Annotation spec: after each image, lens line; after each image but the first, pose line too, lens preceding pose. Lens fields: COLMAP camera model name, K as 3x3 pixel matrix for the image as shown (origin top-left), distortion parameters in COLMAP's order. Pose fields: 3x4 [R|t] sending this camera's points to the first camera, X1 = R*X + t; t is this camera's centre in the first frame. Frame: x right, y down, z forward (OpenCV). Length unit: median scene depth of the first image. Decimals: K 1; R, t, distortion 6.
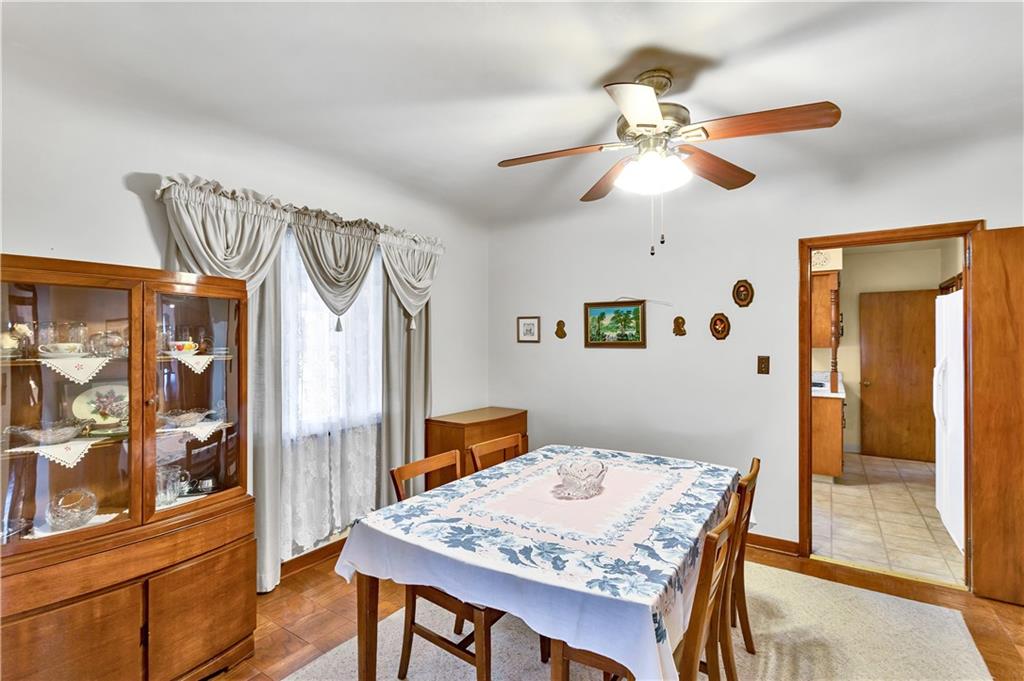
lens RADIAL K [[479.0, 0, 512.2], [0, 479.0, 340.0], [0, 0, 1]] dist [-0.004323, 0.003163]
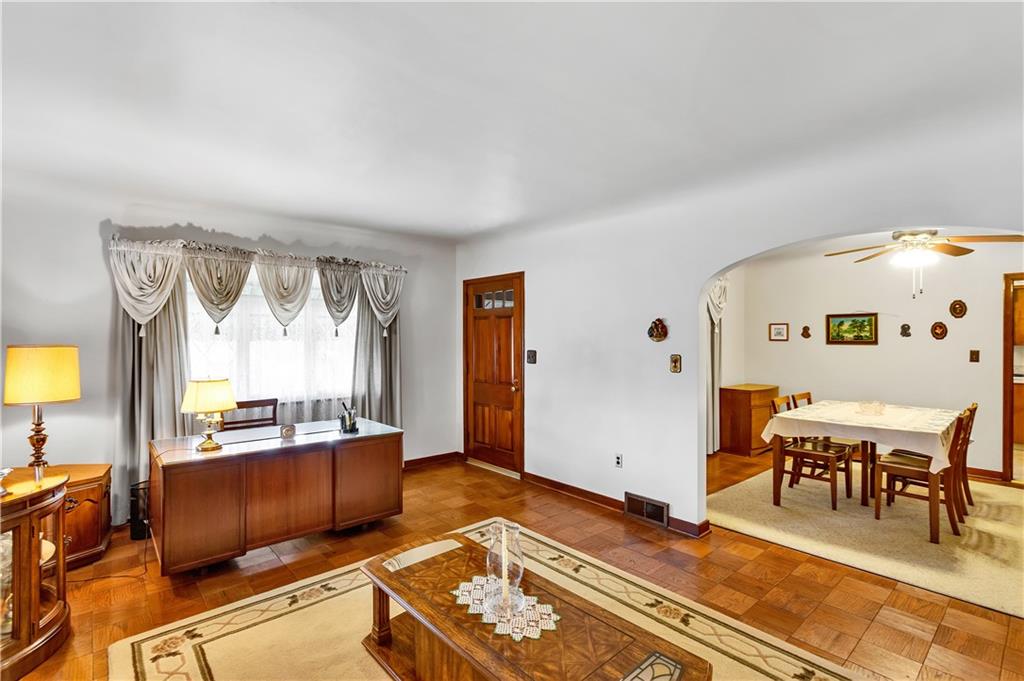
lens RADIAL K [[479.0, 0, 512.6], [0, 479.0, 341.4], [0, 0, 1]] dist [-0.004323, 0.003163]
pose [[0.969085, 0.007599, -0.246609, -0.454850], [-0.007265, 0.999971, 0.002263, 0.010687], [0.246619, -0.000402, 0.969112, -0.726802]]
